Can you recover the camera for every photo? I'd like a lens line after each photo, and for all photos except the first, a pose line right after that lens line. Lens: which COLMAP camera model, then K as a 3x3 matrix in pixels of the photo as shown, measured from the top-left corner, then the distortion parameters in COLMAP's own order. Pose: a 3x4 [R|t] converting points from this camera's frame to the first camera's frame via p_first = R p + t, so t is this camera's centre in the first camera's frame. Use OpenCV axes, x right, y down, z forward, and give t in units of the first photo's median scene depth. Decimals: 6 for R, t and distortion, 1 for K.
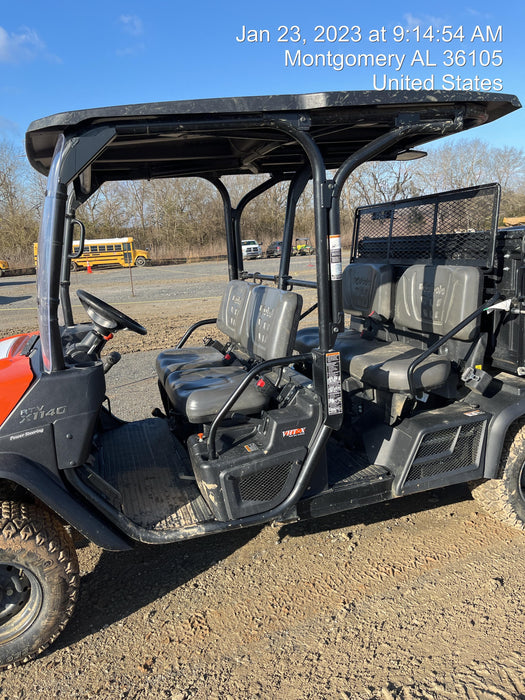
lens RADIAL K [[511.7, 0, 262.5], [0, 511.7, 350.0], [0, 0, 1]] dist [0.014578, -0.003083]
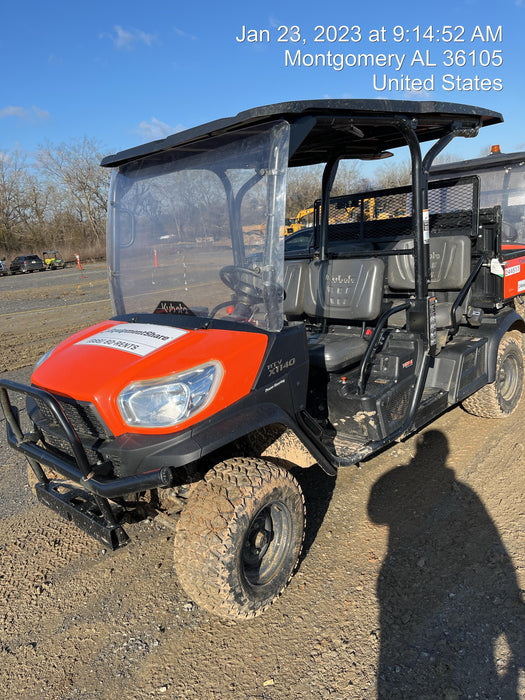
lens RADIAL K [[497.7, 0, 282.6], [0, 497.7, 353.9], [0, 0, 1]] dist [0.024708, 0.000293]
pose [[0.890230, -0.138104, 0.434070, -0.675018], [0.139335, 0.989816, 0.029161, 0.049015], [-0.433677, 0.034521, 0.900407, 0.000778]]
